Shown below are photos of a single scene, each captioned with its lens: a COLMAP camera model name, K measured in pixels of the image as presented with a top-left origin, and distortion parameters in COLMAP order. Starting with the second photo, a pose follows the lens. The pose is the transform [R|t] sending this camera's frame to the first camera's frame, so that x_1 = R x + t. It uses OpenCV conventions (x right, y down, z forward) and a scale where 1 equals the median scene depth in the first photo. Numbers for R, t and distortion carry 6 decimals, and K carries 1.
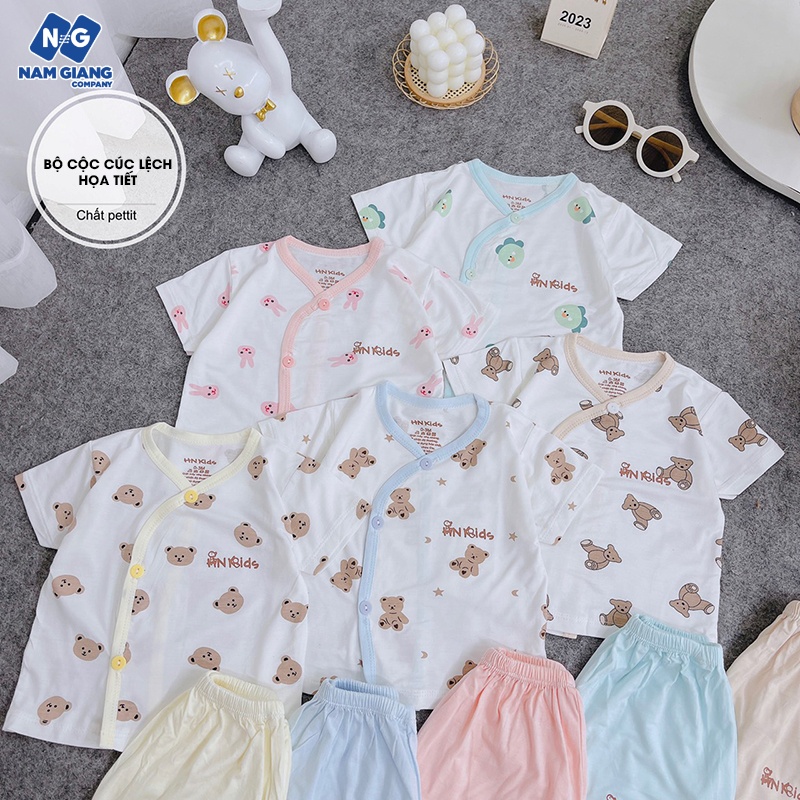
lens RADIAL K [[848.2, 0, 394.8], [0, 848.2, 395.8], [0, 0, 1]] dist [0.001030, 0.000000]
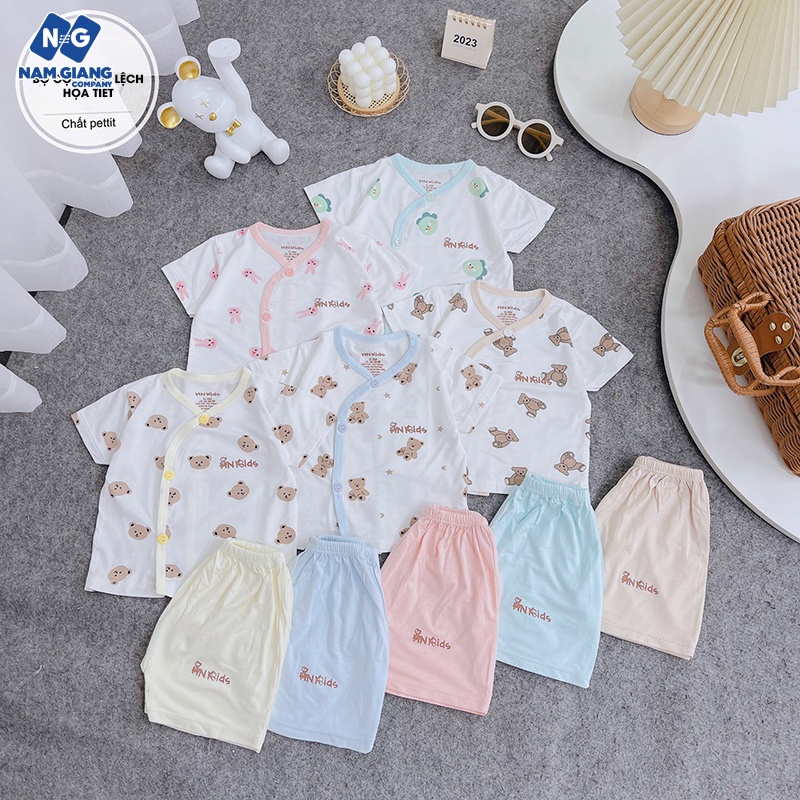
lens RADIAL K [[848.2, 0, 404.3], [0, 848.2, 403.3], [0, 0, 1]] dist [0.001030, 0.000000]
pose [[0.996161, -0.077833, 0.040073, 0.026832], [0.076445, 0.996457, 0.035063, 0.066550], [-0.042660, -0.031865, 0.998581, -0.354744]]
